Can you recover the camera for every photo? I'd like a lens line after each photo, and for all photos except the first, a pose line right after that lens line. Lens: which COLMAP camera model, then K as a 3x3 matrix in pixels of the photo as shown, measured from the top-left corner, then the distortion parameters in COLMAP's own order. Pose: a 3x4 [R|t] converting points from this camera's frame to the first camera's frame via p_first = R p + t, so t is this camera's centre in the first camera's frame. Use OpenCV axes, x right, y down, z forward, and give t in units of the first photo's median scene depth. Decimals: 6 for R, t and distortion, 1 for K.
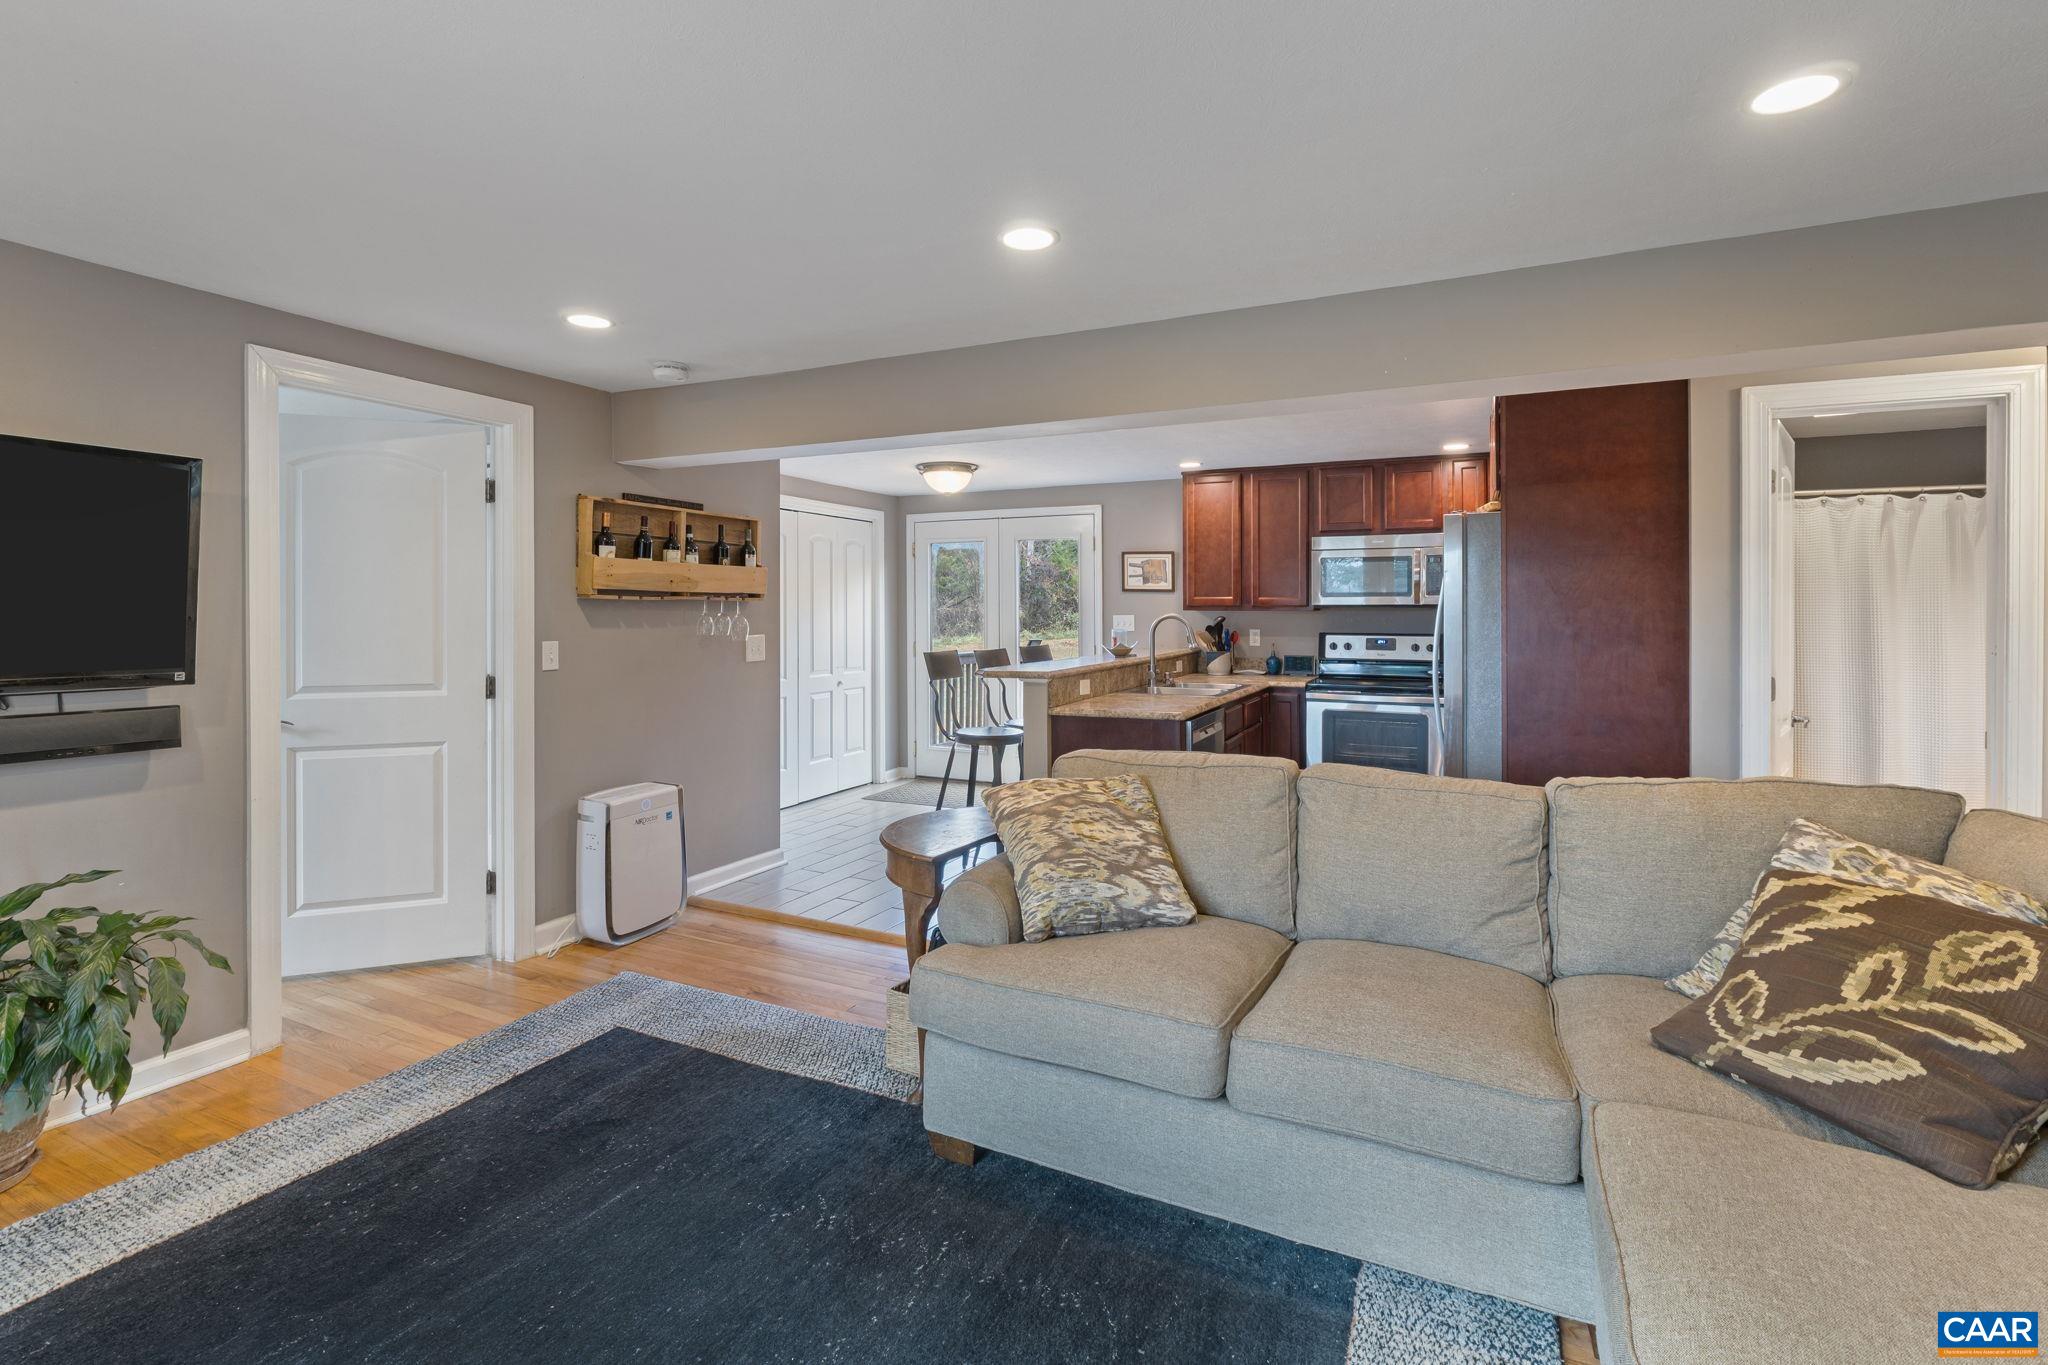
lens RADIAL K [[957.7, 0, 1023.4], [0, 957.7, 627.6], [0, 0, 1]] dist [0.000504, -0.000025]
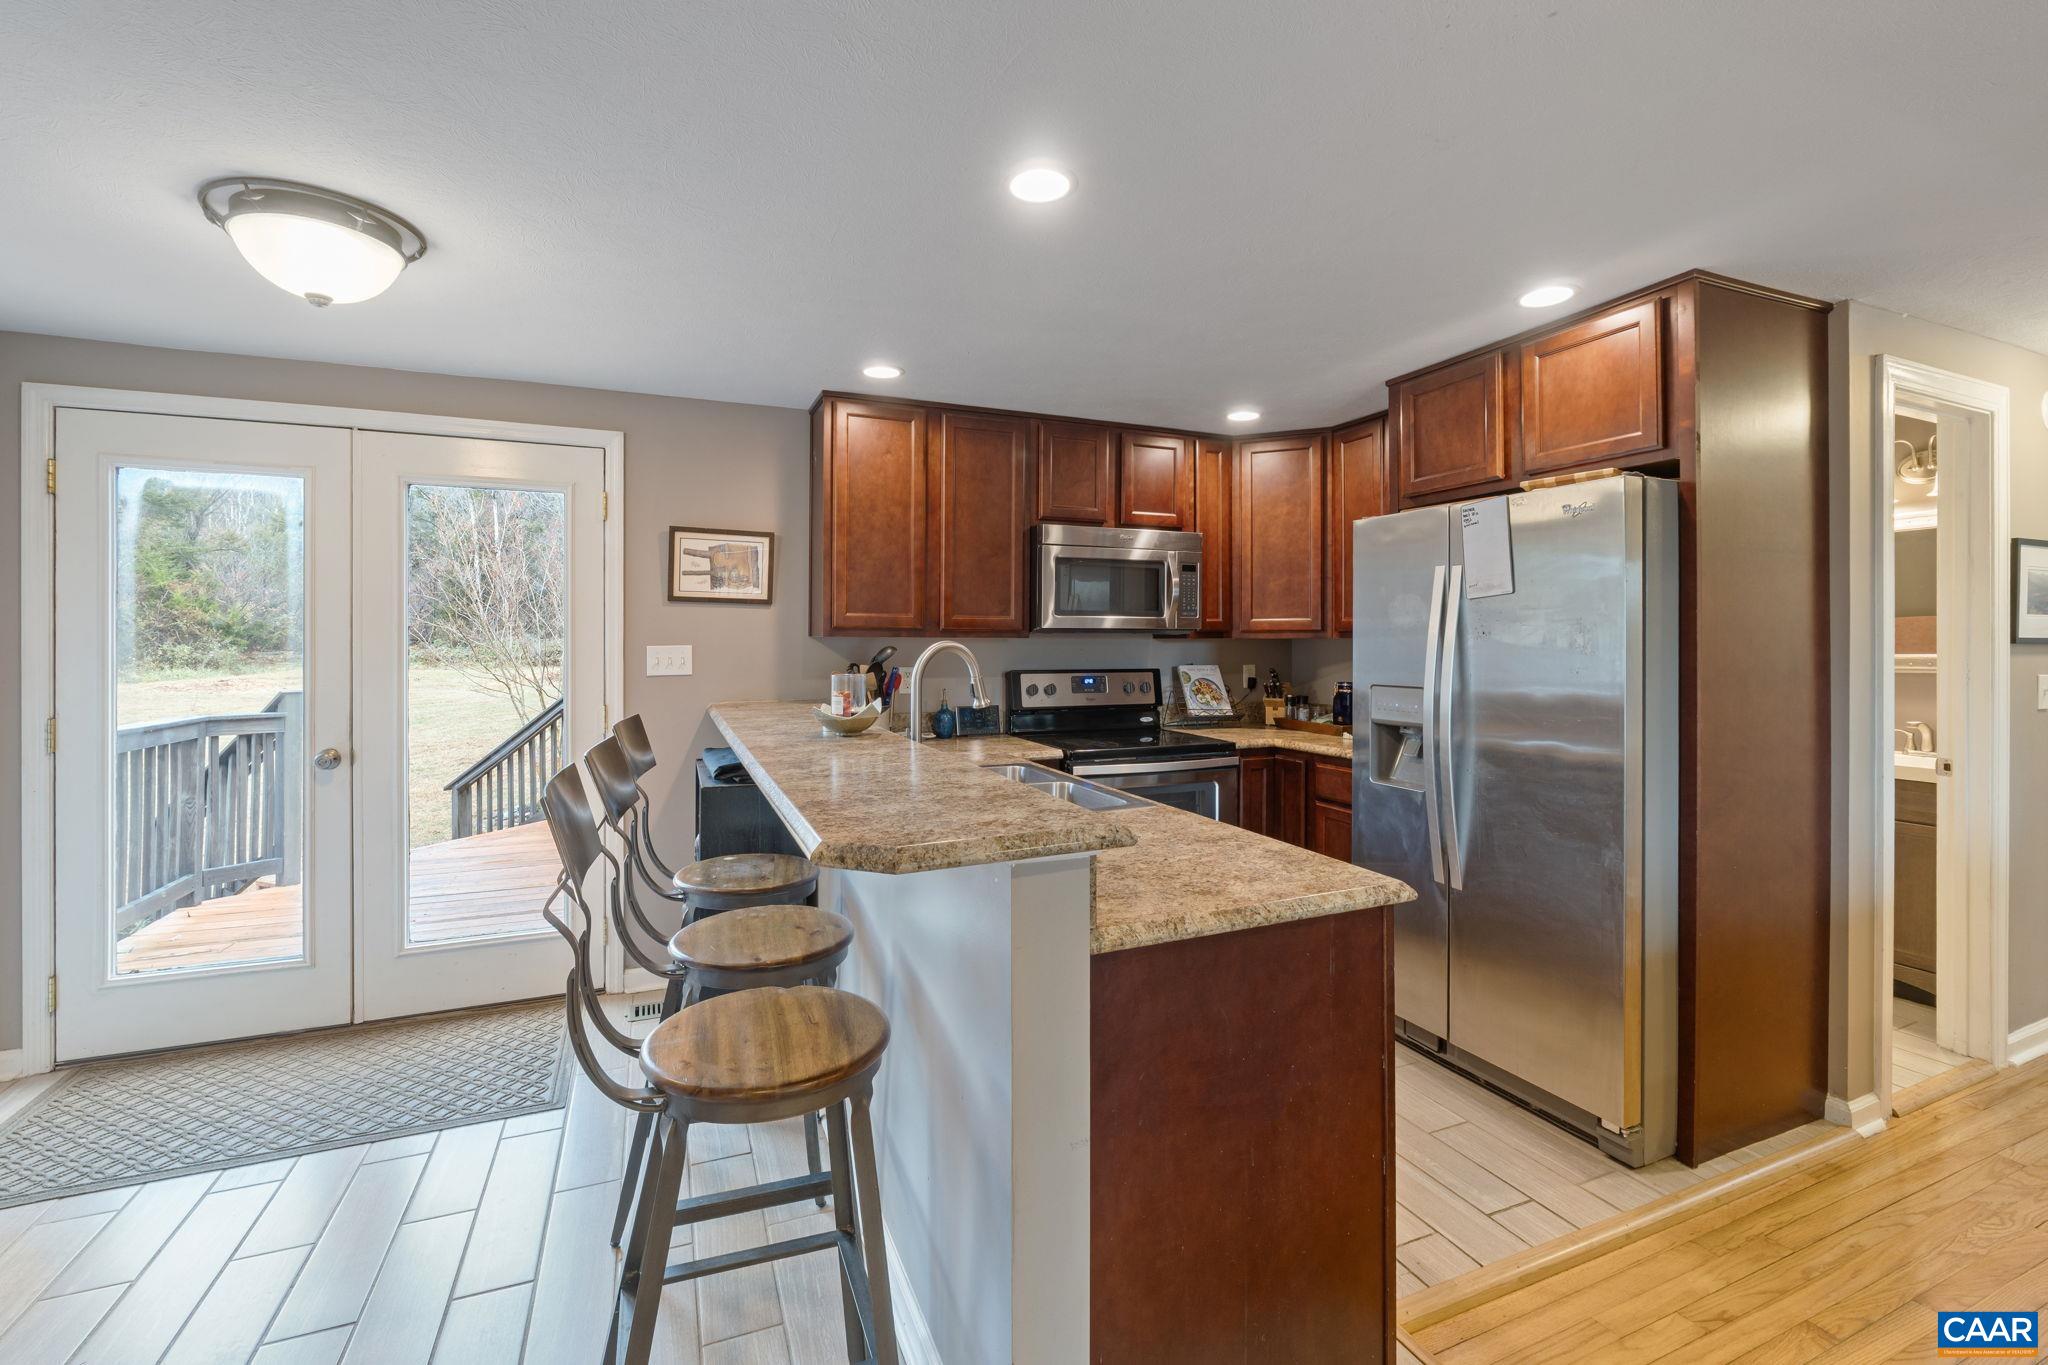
lens RADIAL K [[881.8, 0, 1022.9], [0, 881.8, 644.5], [0, 0, 1]] dist [-0.001649, -0.001330]
pose [[0.660481, -0.000966, 0.750842, -0.151274], [0.012703, 0.999870, -0.009888, -0.006787], [-0.750735, 0.016069, 0.660408, 0.591201]]
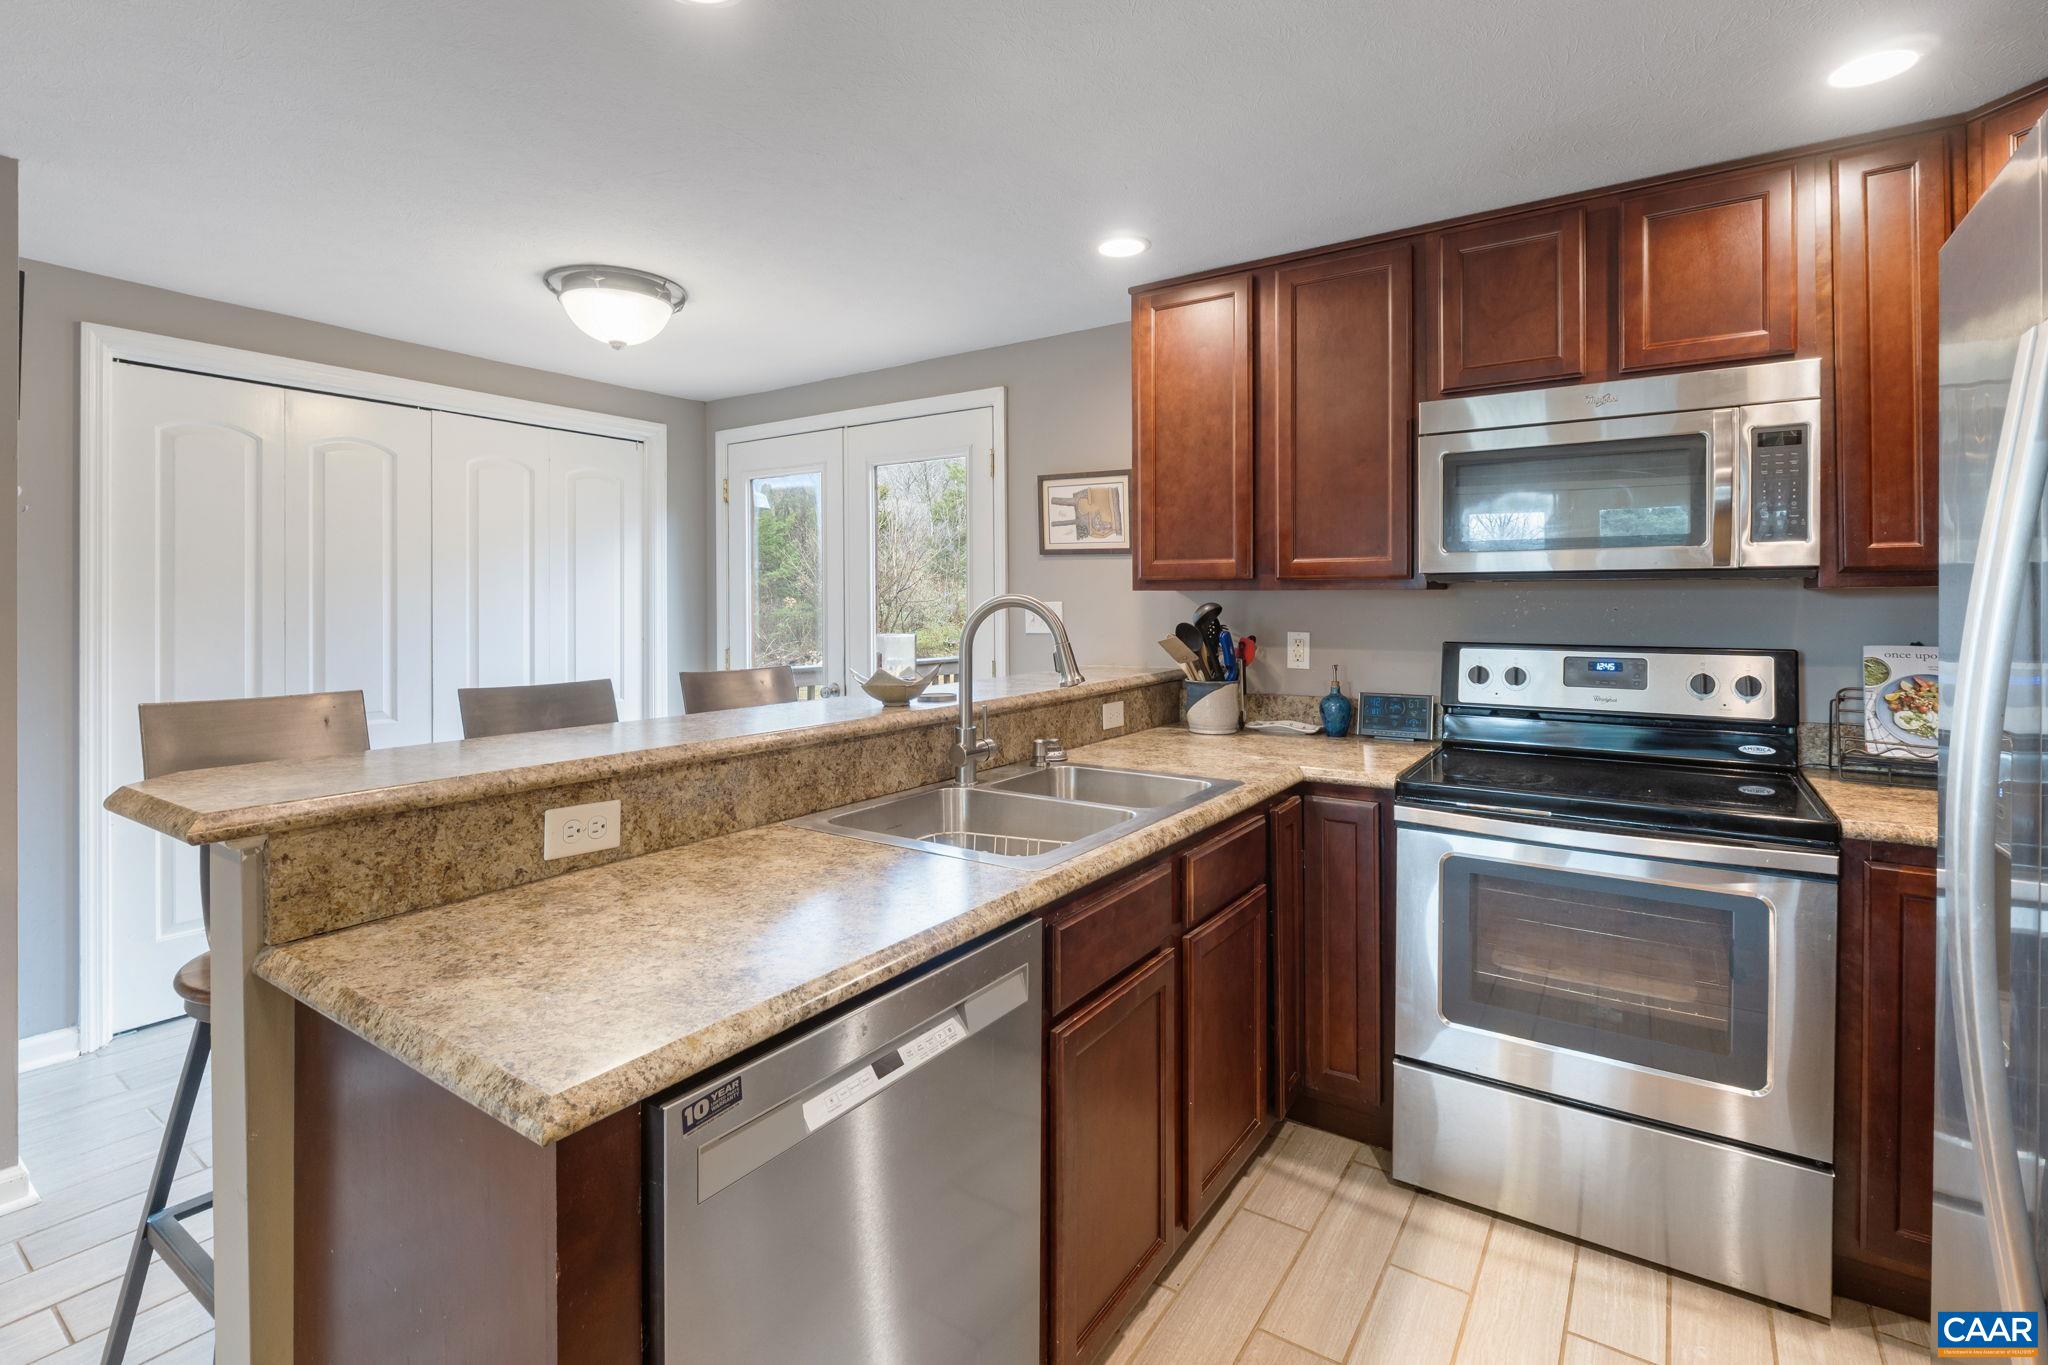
lens RADIAL K [[950.2, 0, 1020.1], [0, 950.2, 613.7], [0, 0, 1]] dist [-0.000155, 0.000564]
pose [[0.988349, 0.004293, -0.152143, 0.189609], [-0.005546, 0.999954, -0.007816, -0.002794], [0.152102, 0.008569, 0.988328, 0.561907]]
